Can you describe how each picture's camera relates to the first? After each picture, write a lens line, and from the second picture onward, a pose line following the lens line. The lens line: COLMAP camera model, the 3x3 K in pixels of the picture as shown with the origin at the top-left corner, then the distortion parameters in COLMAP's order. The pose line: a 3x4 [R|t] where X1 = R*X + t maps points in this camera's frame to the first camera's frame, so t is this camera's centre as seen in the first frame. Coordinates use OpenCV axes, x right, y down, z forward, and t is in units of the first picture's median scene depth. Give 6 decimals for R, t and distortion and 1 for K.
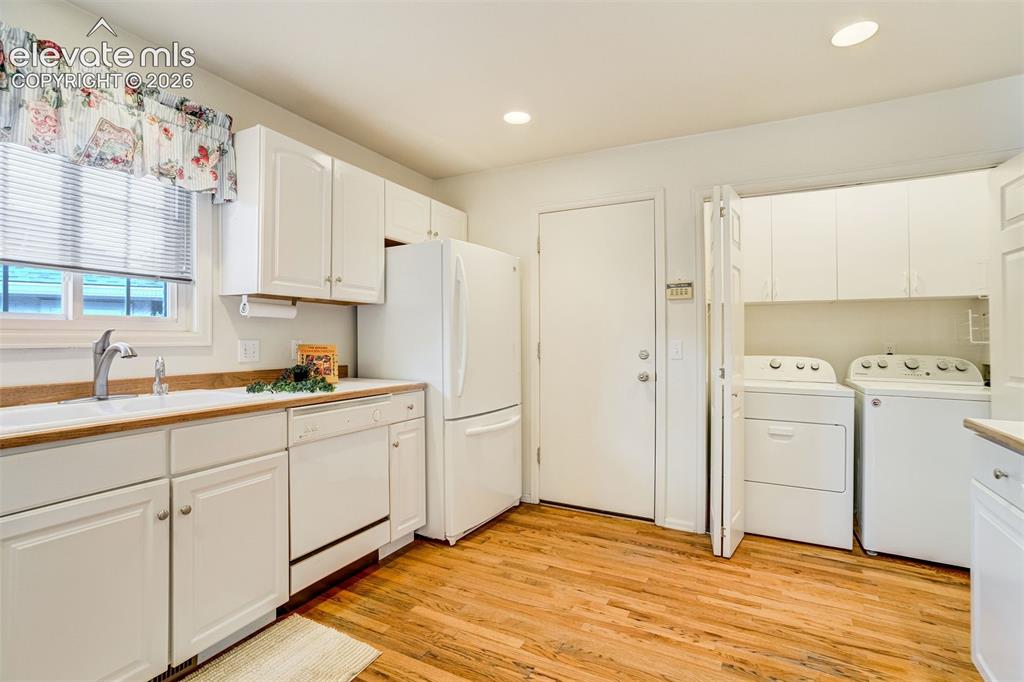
lens RADIAL K [[478.0, 0, 510.9], [0, 478.0, 330.6], [0, 0, 1]] dist [-0.045823, 0.016417]
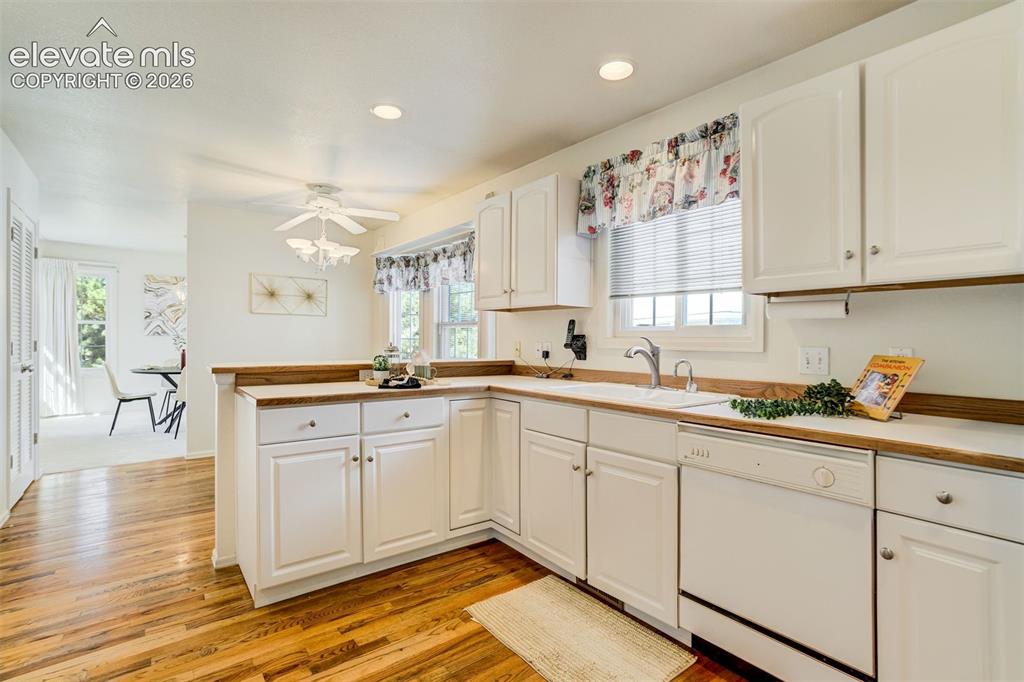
lens RADIAL K [[478.0, 0, 510.9], [0, 478.0, 330.6], [0, 0, 1]] dist [-0.045823, 0.016417]
pose [[-0.423065, -0.016354, -0.905952, 0.365856], [0.008352, 0.999724, -0.021947, 0.003732], [0.906061, -0.016852, -0.422812, 0.791026]]
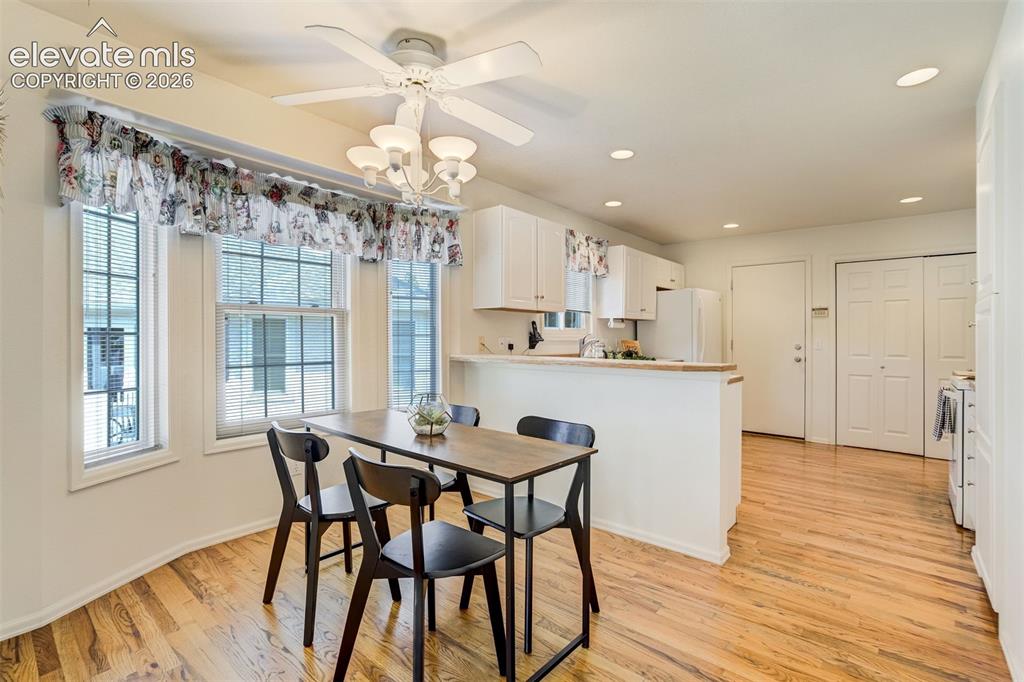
lens RADIAL K [[478.0, 0, 510.9], [0, 478.0, 330.6], [0, 0, 1]] dist [-0.045823, 0.016417]
pose [[0.974932, -0.000487, -0.222502, -0.608580], [0.000414, 1.000000, -0.000375, -0.018749], [0.222502, 0.000274, 0.974932, -1.554382]]
